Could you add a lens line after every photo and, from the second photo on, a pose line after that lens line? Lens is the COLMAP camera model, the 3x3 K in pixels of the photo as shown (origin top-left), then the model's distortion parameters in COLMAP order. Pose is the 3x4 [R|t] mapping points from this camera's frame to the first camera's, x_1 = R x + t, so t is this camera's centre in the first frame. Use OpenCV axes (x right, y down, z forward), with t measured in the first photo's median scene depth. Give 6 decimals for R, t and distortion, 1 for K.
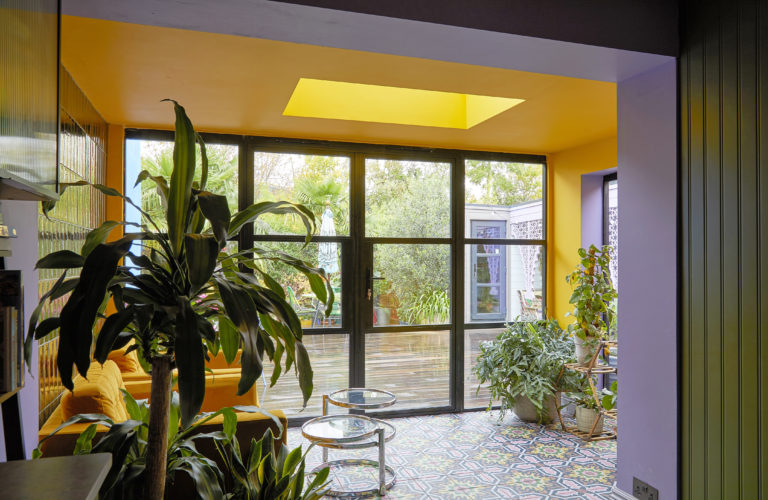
lens RADIAL K [[561.0, 0, 384.0], [0, 561.0, 250.0], [0, 0, 1]] dist [-0.001245, 0.000352]
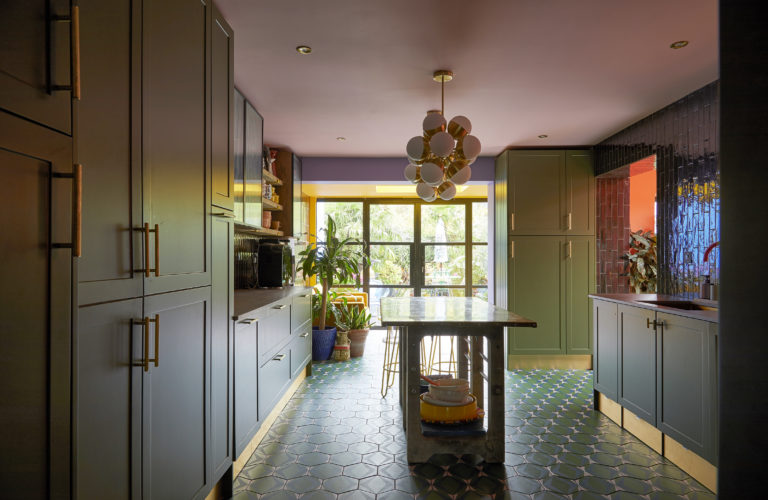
lens RADIAL K [[514.7, 0, 362.3], [0, 514.7, 259.4], [0, 0, 1]] dist [-0.003556, -0.001931]
pose [[0.939498, 0.001128, -0.342554, 0.488459], [0.008426, 0.999616, 0.026399, -0.014337], [0.342452, -0.027688, 0.939127, -1.034919]]
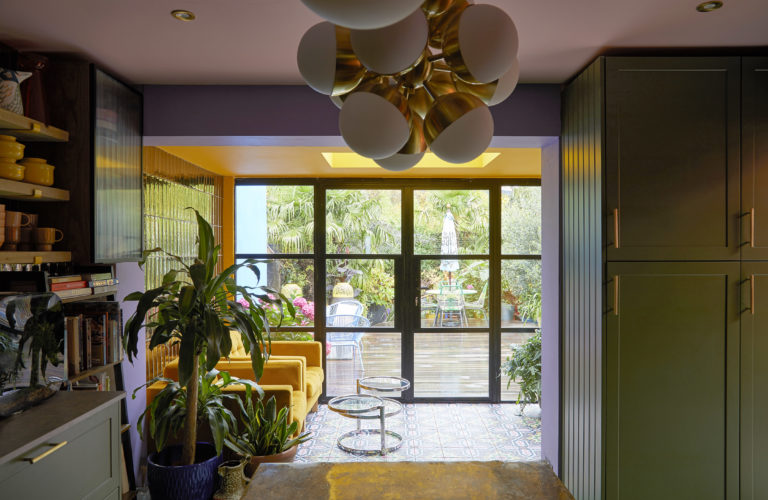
lens RADIAL K [[573.0, 0, 384.0], [0, 573.0, 250.0], [0, 0, 1]] dist [-0.001914, -0.000460]
pose [[0.950884, -0.003198, -0.309532, 0.339036], [0.010560, 0.999700, 0.022111, -0.071146], [0.309369, -0.024294, 0.950632, -0.243481]]
